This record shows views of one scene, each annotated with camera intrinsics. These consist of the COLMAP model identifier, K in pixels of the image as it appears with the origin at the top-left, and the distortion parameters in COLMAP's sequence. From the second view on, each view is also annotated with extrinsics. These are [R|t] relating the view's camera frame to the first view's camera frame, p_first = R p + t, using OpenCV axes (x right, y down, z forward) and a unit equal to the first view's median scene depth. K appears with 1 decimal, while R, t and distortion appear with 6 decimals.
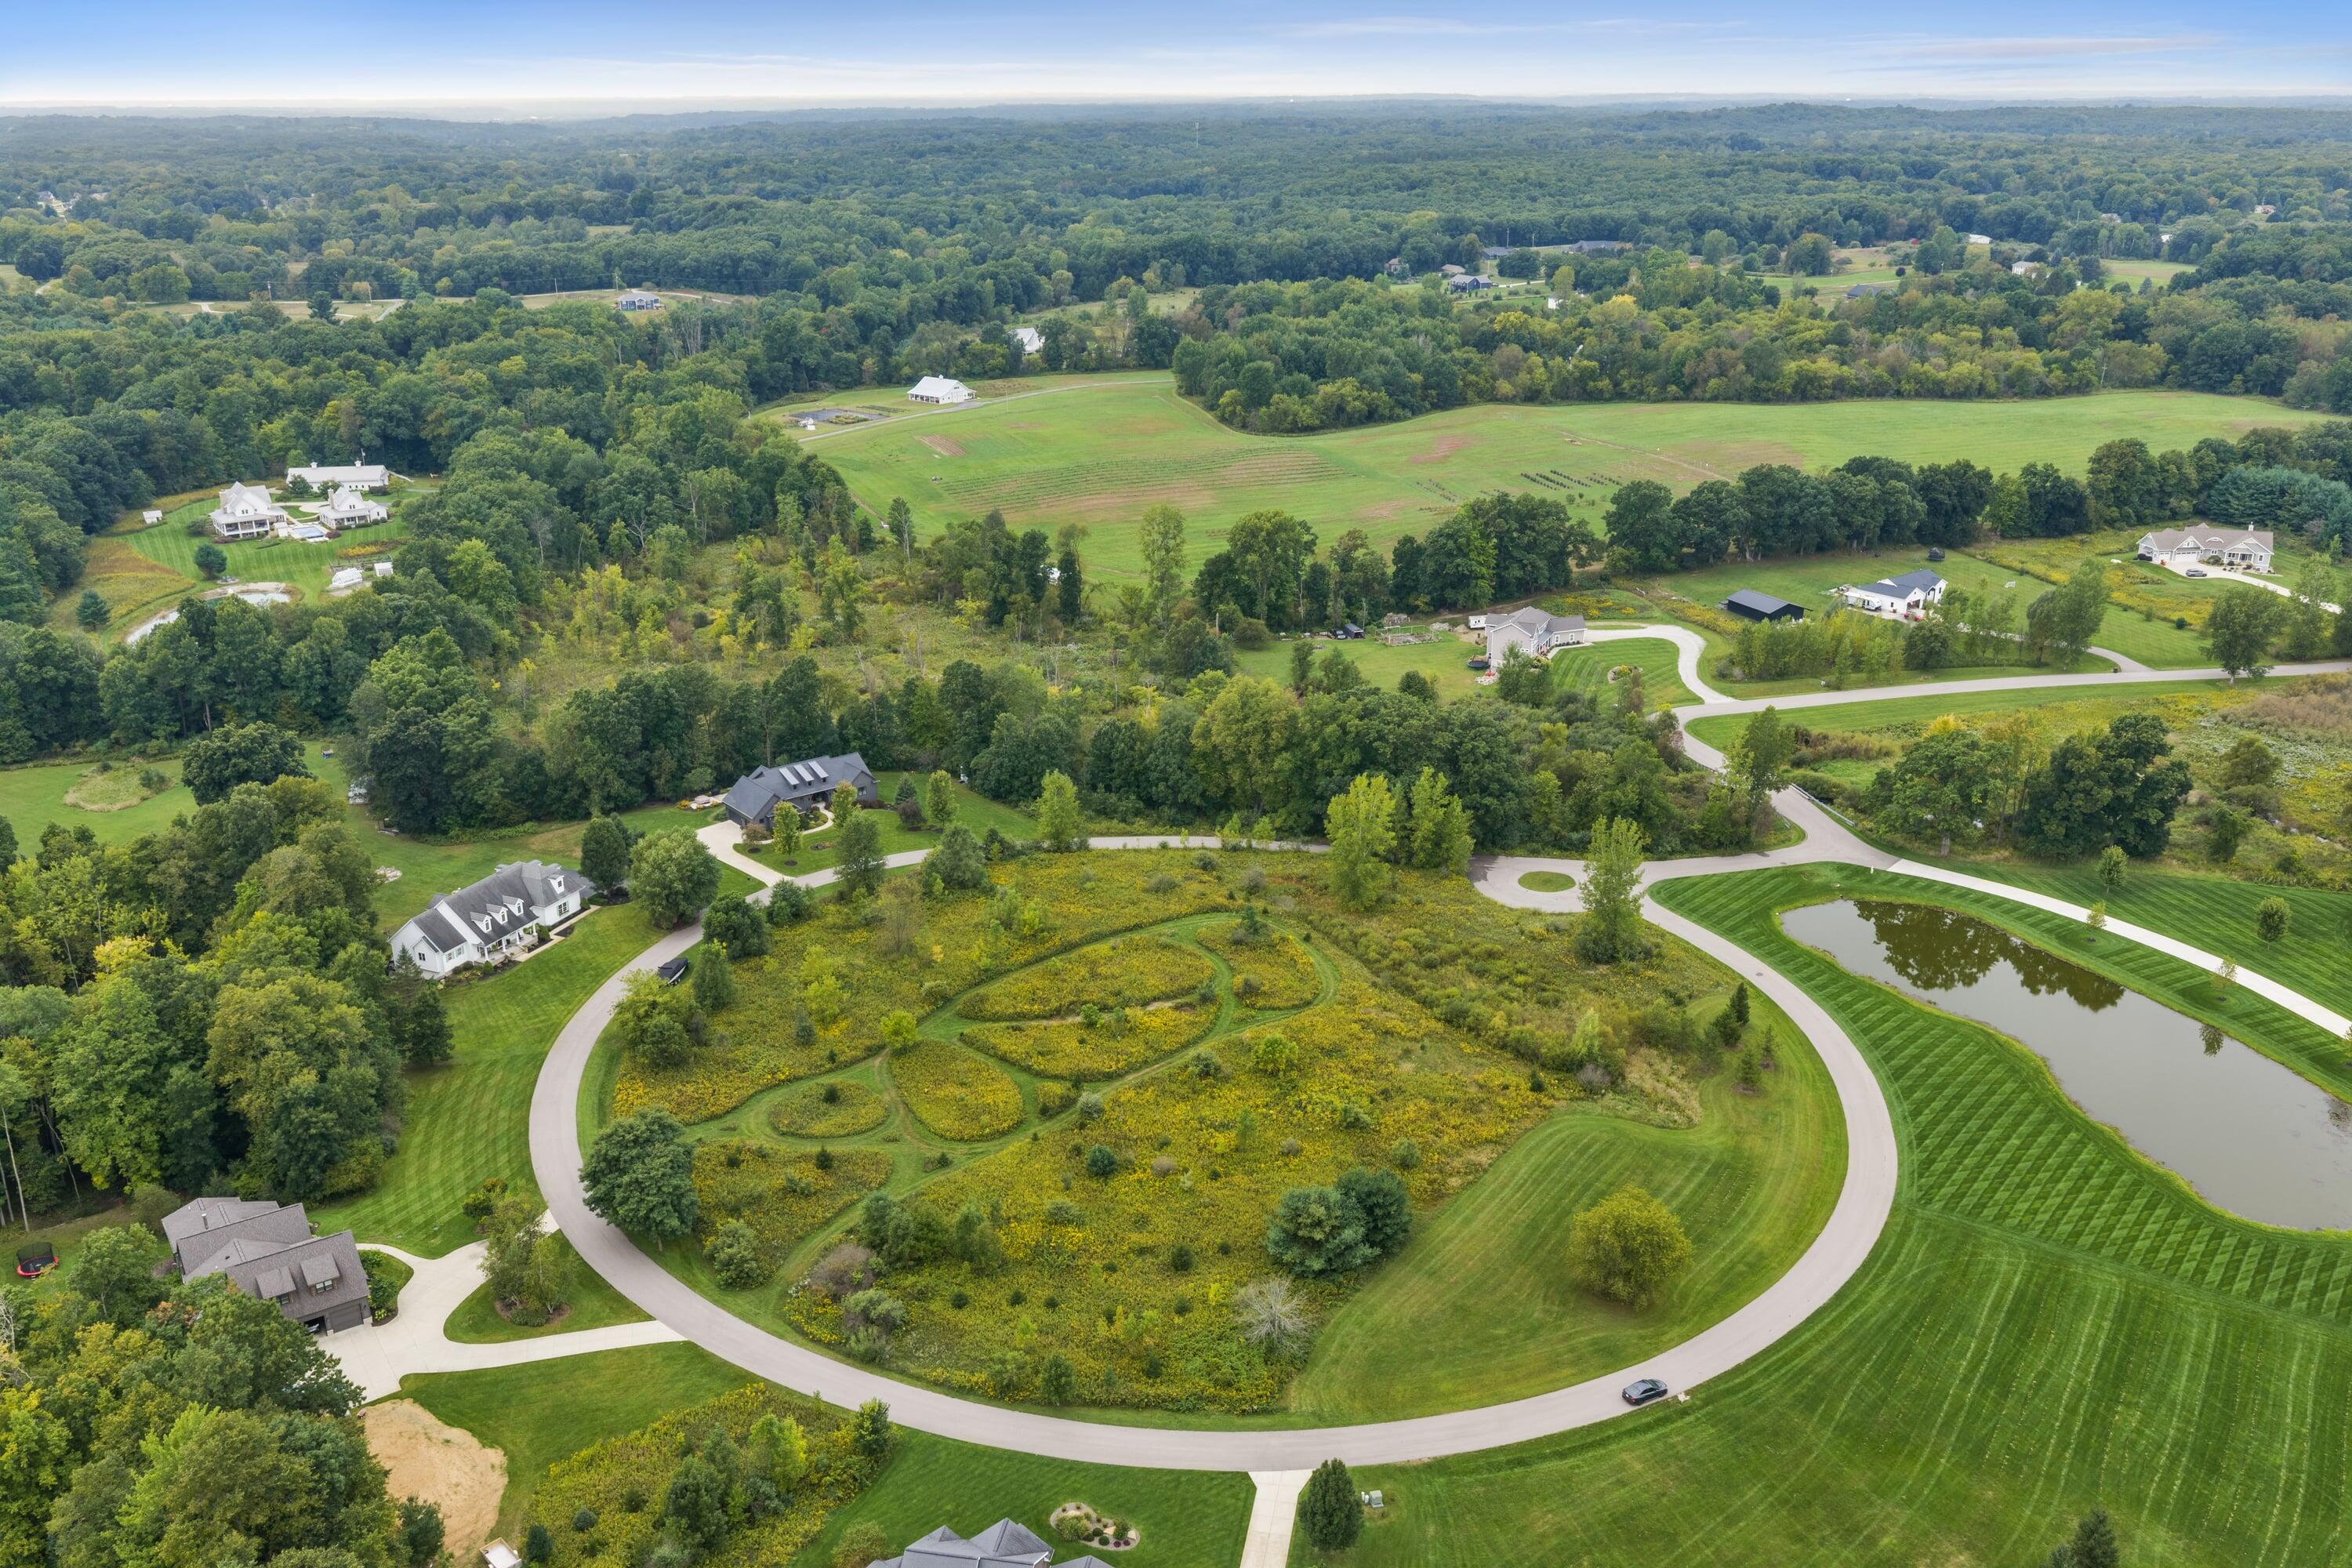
lens RADIAL K [[1940.0, 0, 1174.1], [0, 1940.0, 793.7], [0, 0, 1]] dist [0.014052, -0.027438]
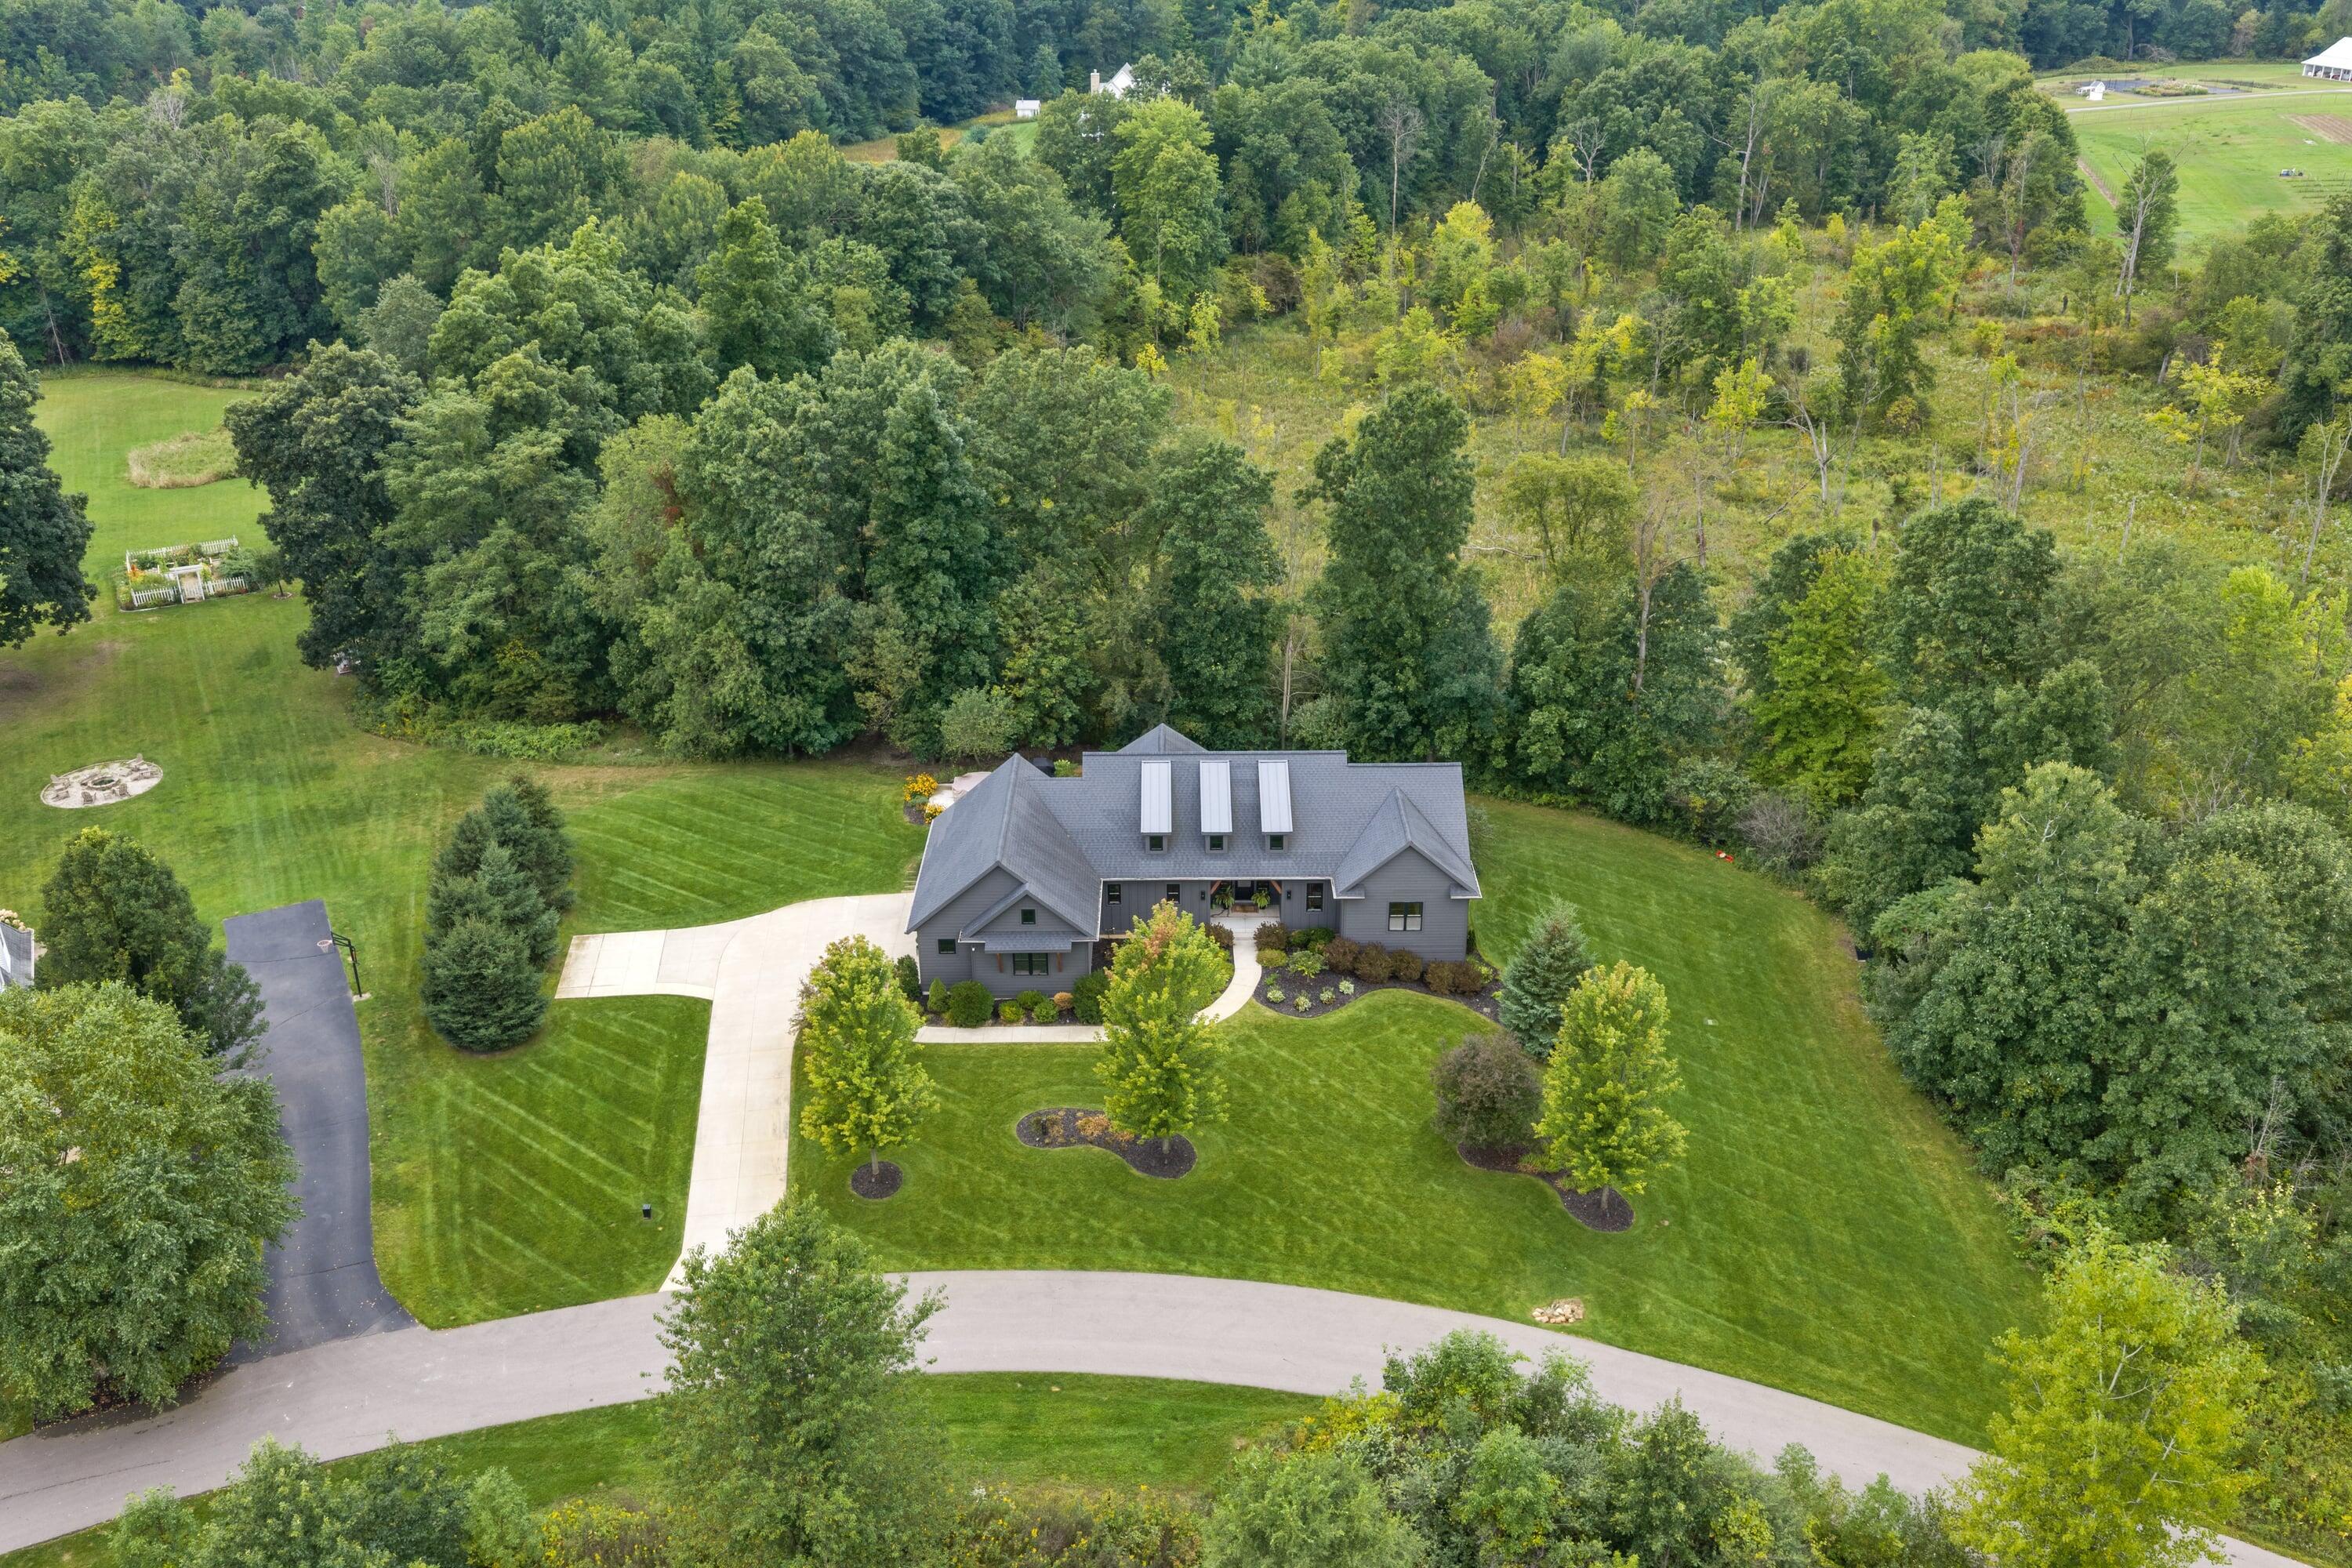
lens RADIAL K [[1940.0, 0, 1174.1], [0, 1940.0, 793.7], [0, 0, 1]] dist [0.014052, -0.027438]
pose [[0.783168, 0.268863, -0.560678, -0.025385], [-0.210221, 0.963079, 0.168185, -0.034108], [0.585196, -0.013850, 0.810774, 0.470339]]
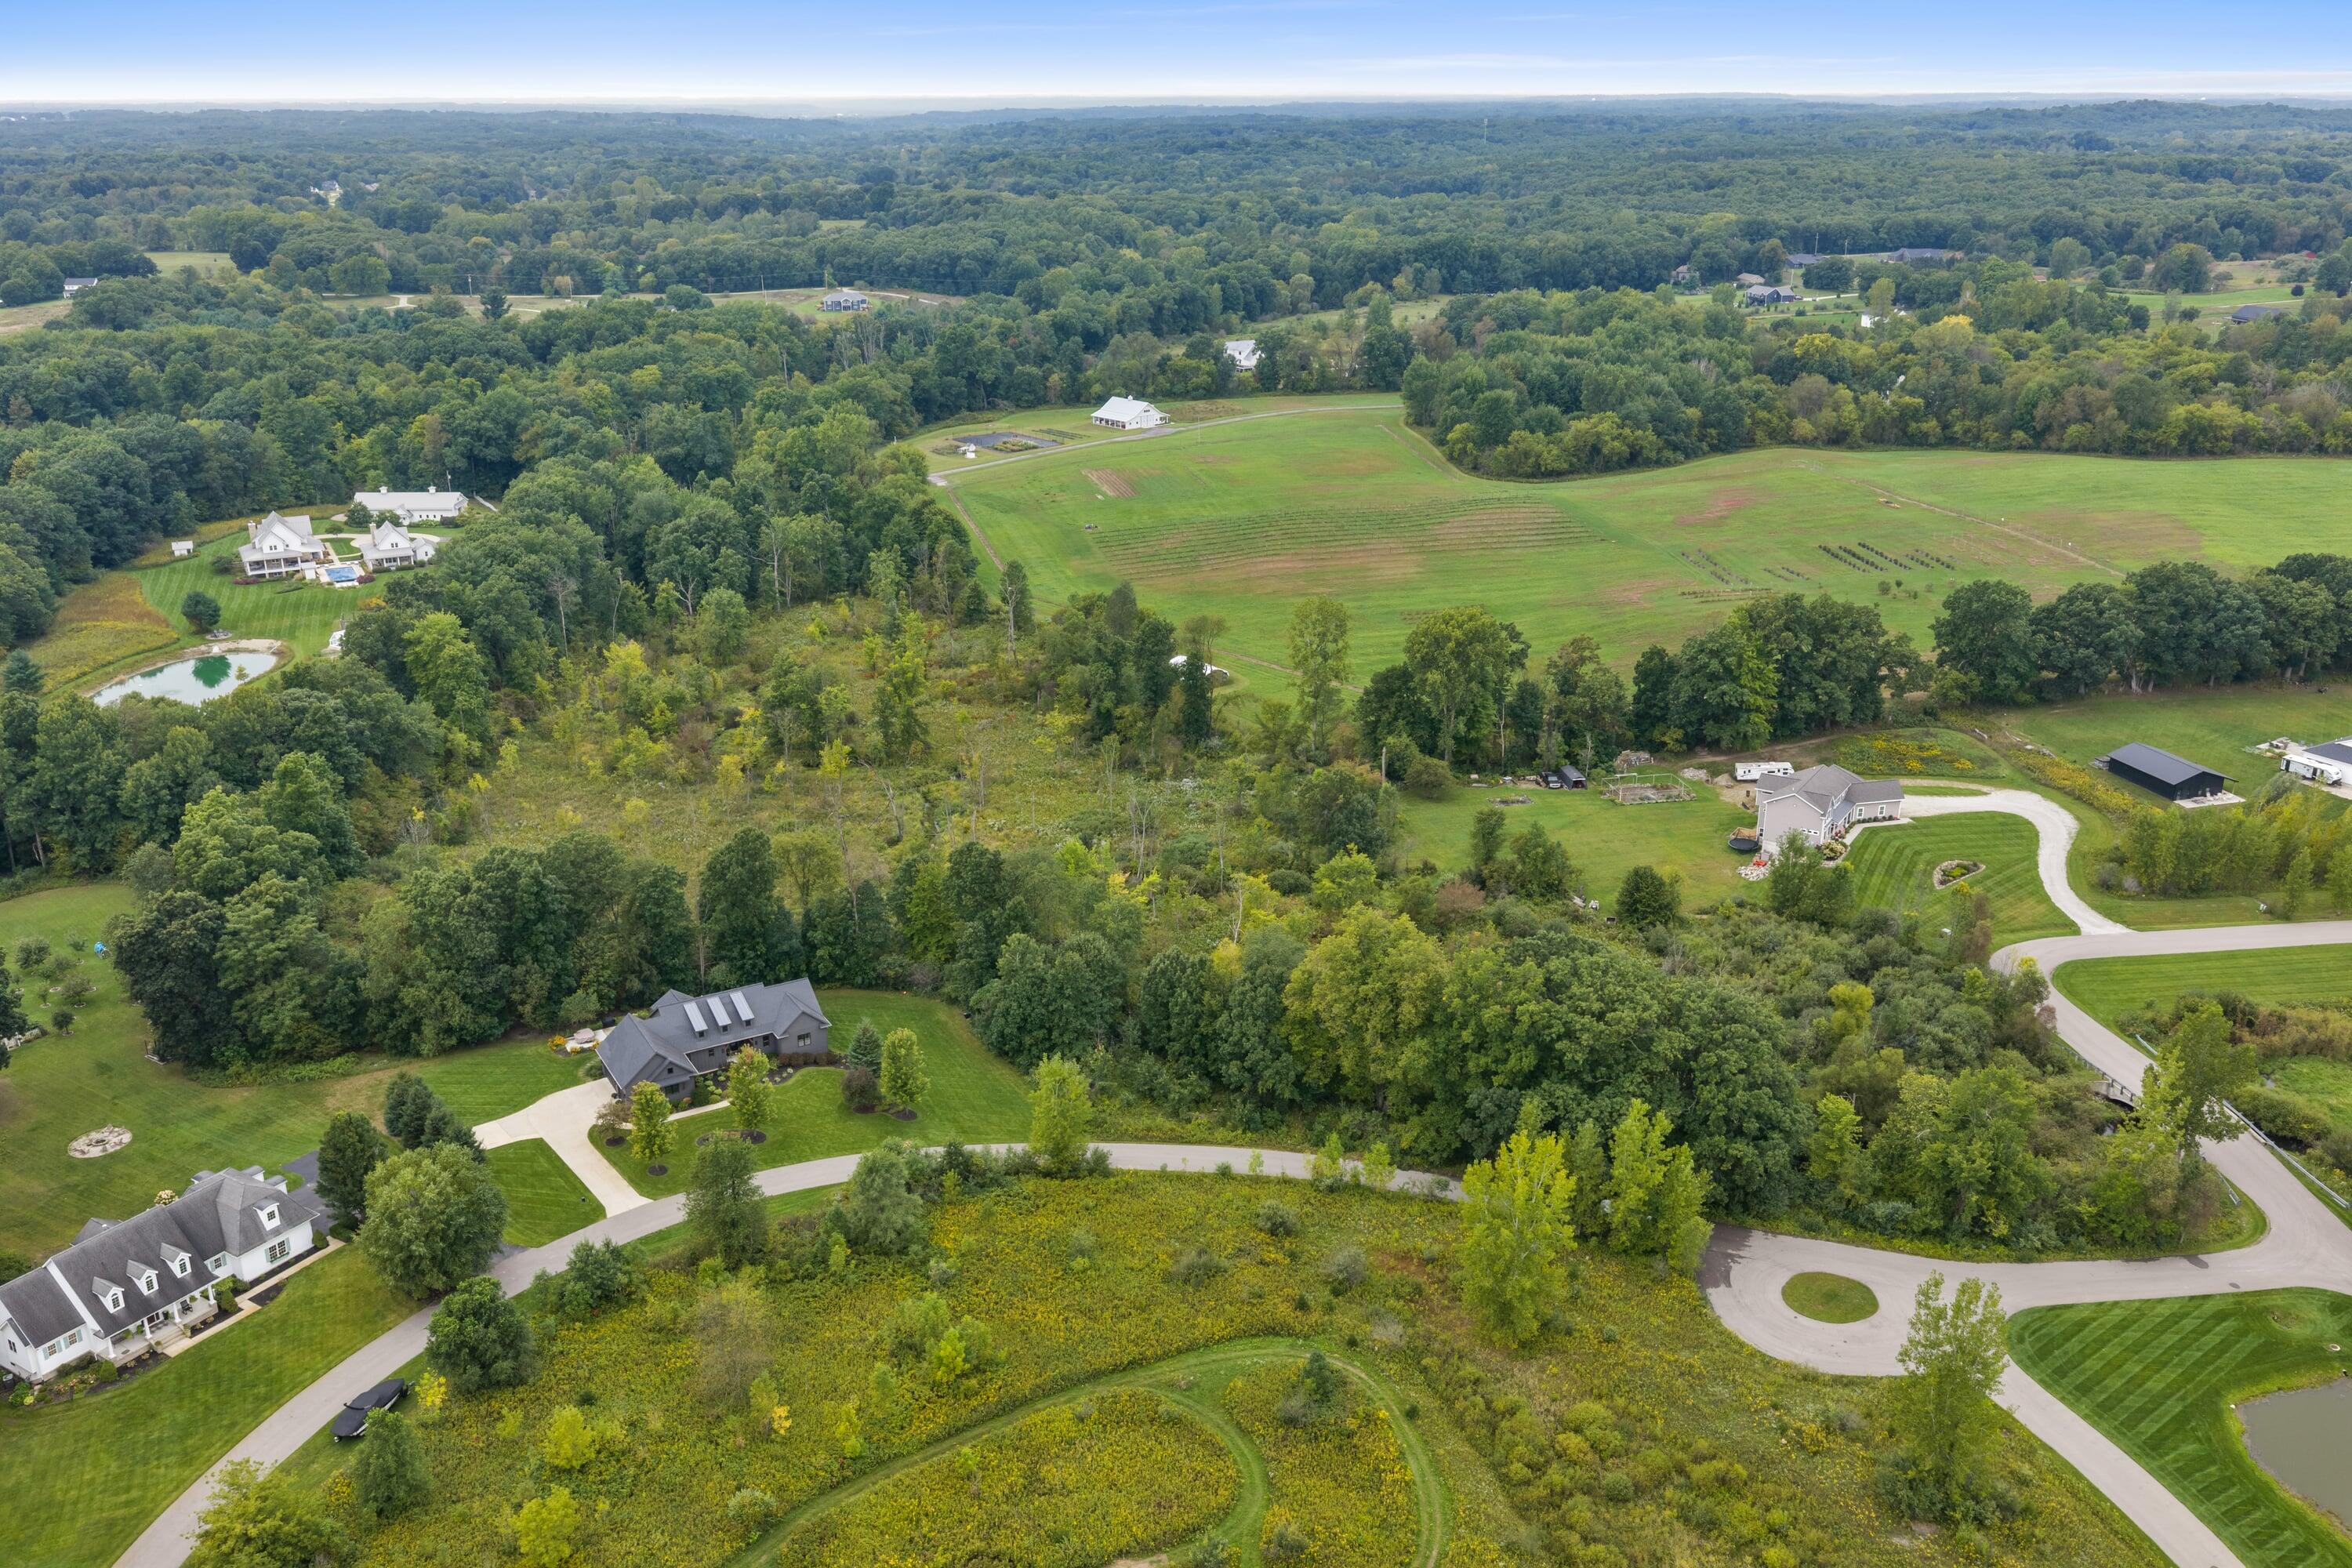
lens RADIAL K [[1940.0, 0, 1174.1], [0, 1940.0, 793.7], [0, 0, 1]] dist [0.014052, -0.027438]
pose [[0.989558, 0.050323, -0.135066, 0.035213], [-0.050305, 0.998728, 0.003551, -0.059852], [0.135072, 0.003280, 0.990830, 0.206123]]
